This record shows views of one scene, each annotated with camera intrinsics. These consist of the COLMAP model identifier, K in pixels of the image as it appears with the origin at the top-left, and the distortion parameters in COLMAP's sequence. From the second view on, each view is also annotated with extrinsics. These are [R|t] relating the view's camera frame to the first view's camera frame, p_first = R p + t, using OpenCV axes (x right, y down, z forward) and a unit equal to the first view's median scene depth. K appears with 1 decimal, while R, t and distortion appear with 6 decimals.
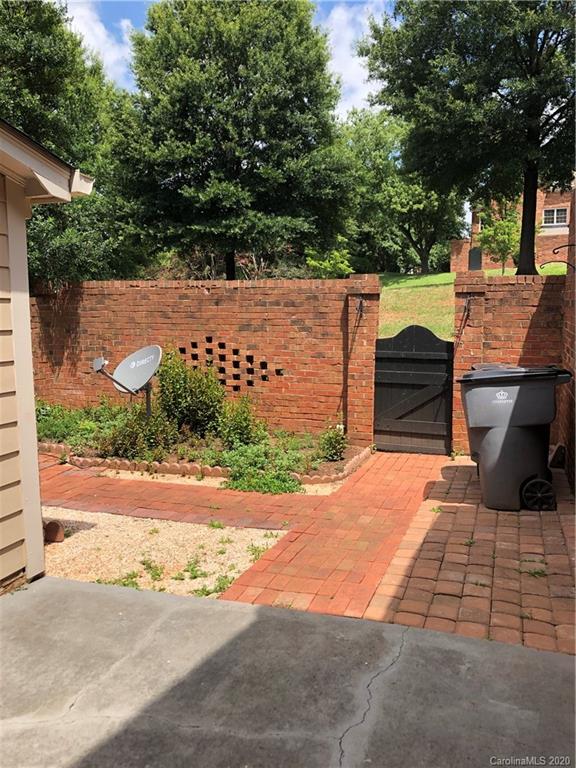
lens RADIAL K [[637.0, 0, 289.9], [0, 637.0, 385.7], [0, 0, 1]] dist [0.056502, -0.012977]
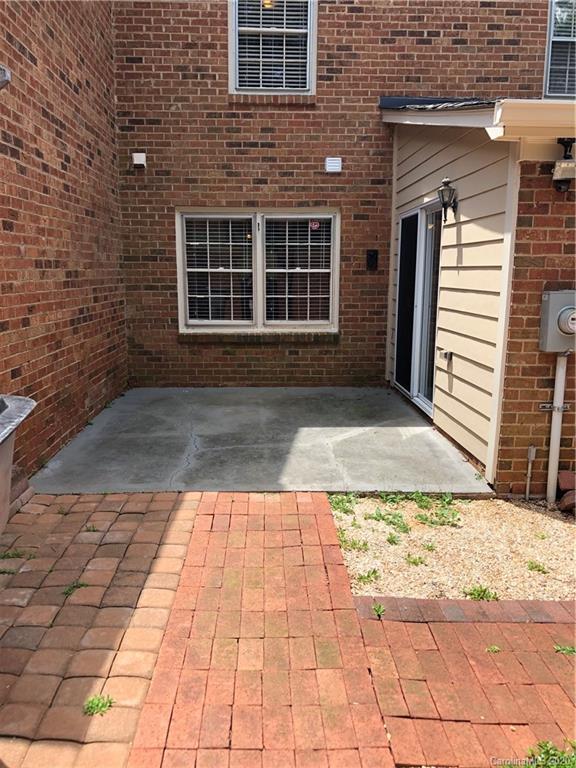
lens RADIAL K [[637.0, 0, 287.8], [0, 637.0, 382.5], [0, 0, 1]] dist [0.056502, -0.012977]
pose [[-0.934062, 0.055803, -0.352724, 0.408302], [-0.047309, 0.959674, 0.277105, -0.214848], [0.353964, 0.275521, -0.893755, 2.239389]]
